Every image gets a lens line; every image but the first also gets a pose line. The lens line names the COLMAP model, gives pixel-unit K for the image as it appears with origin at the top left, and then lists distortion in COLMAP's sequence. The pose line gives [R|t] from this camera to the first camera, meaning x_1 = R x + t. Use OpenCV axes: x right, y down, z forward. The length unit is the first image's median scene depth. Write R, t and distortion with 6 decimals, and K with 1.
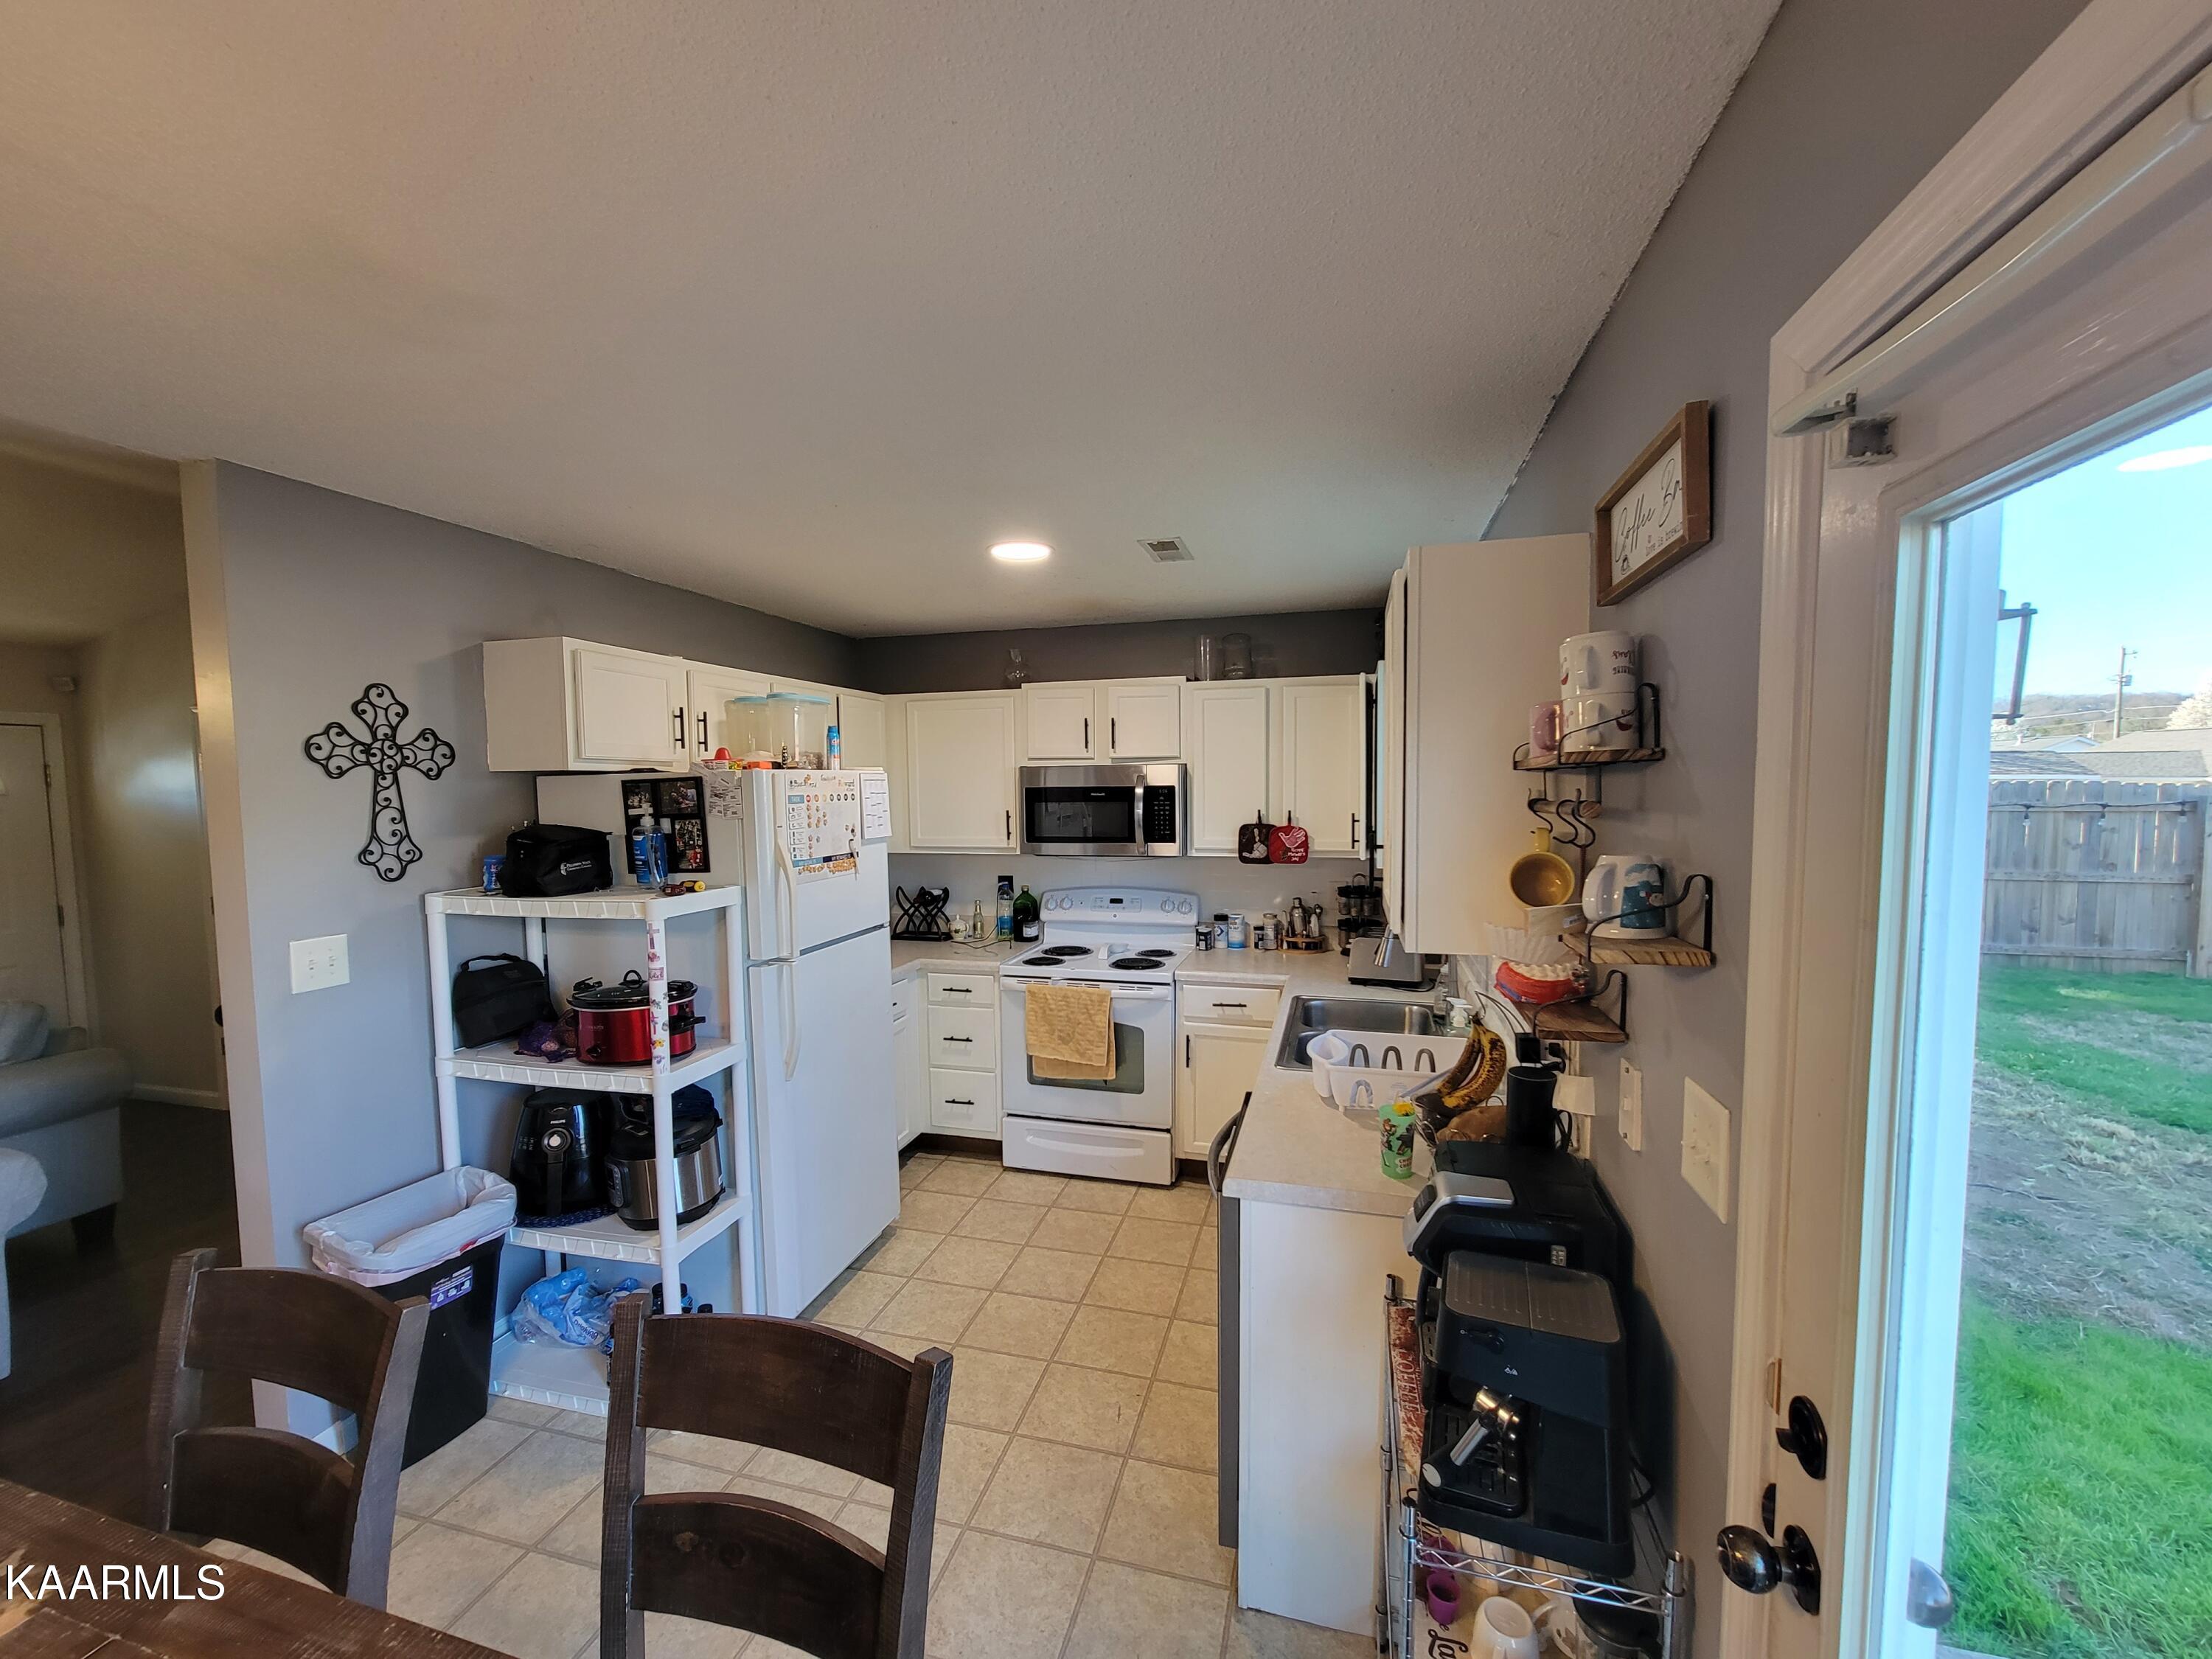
lens RADIAL K [[891.7, 0, 1106.0], [0, 891.7, 829.5], [0, 0, 1]] dist [-0.000092, 0.000027]
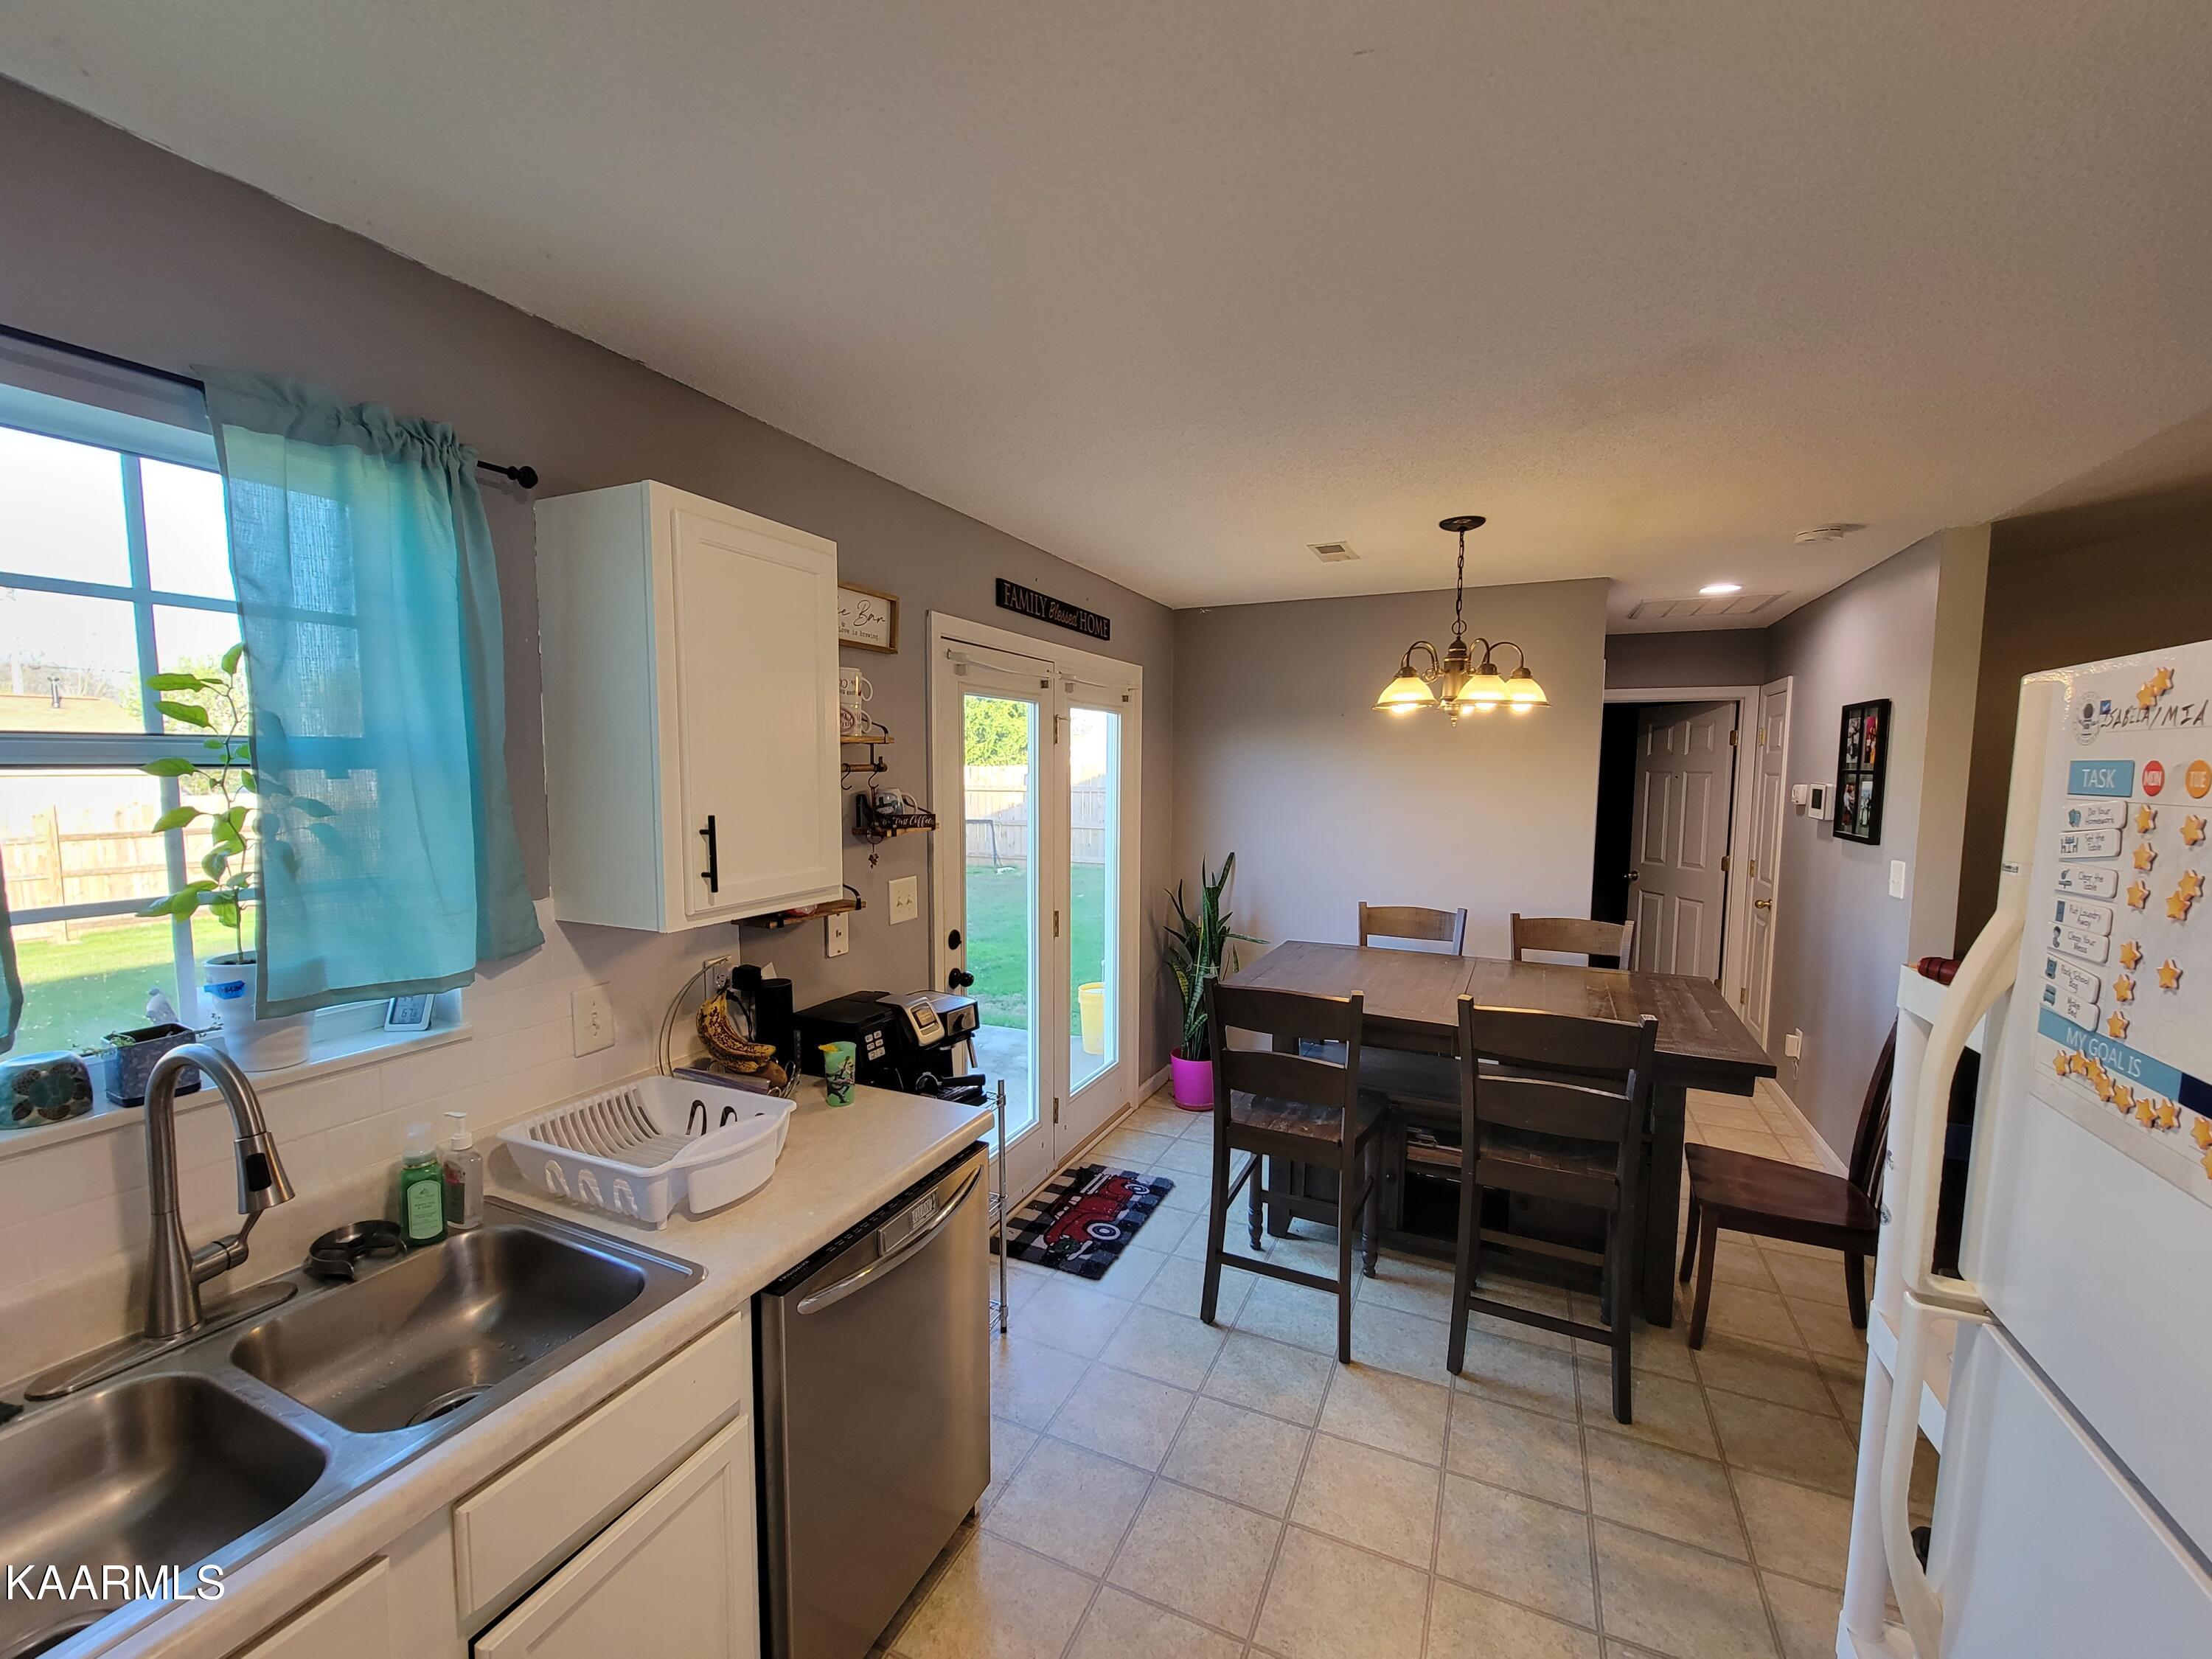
lens RADIAL K [[891.7, 0, 1106.0], [0, 891.7, 829.5], [0, 0, 1]] dist [-0.000092, 0.000027]
pose [[-0.987256, -0.004359, 0.159079, -0.141467], [0.015702, 0.992079, 0.124630, -0.067637], [-0.158363, 0.125540, -0.979368, 1.584899]]
